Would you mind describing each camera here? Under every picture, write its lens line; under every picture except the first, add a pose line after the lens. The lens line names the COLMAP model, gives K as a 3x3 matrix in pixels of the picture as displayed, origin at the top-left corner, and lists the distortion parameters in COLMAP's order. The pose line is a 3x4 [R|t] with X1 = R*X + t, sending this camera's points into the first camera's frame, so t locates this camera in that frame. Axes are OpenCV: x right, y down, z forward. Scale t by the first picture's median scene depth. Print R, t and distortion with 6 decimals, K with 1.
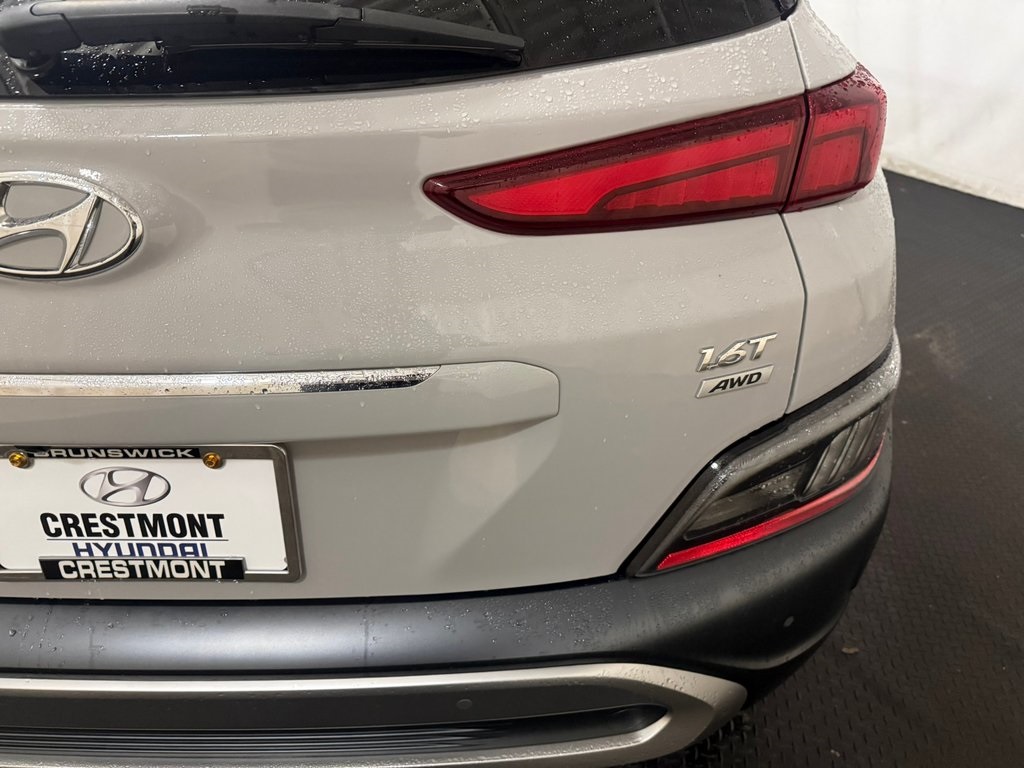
lens RADIAL K [[724.7, 0, 512.0], [0, 724.7, 384.0], [0, 0, 1]] dist [0.068854, -0.094004]
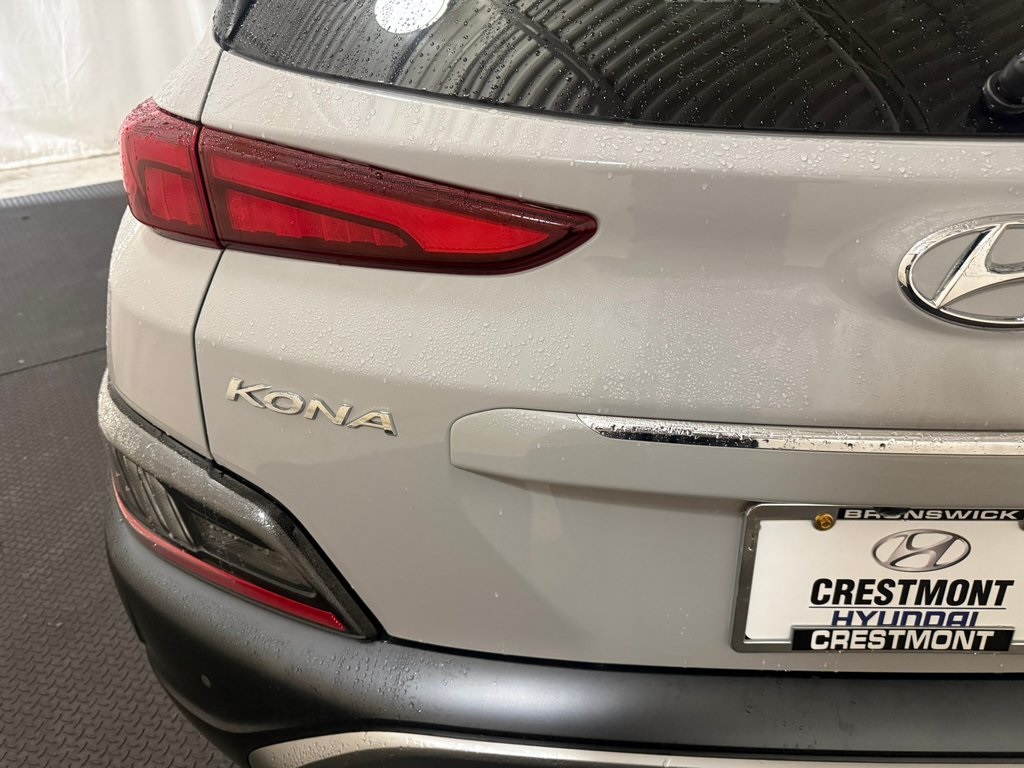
lens RADIAL K [[683.3, 0, 512.0], [0, 683.3, 384.0], [0, 0, 1]] dist [0.040163, -0.046663]
pose [[0.999981, 0.000160, -0.006236, -1.004716], [-0.000633, 0.997114, -0.075917, -0.004318], [0.006206, 0.075920, 0.997095, 0.102309]]
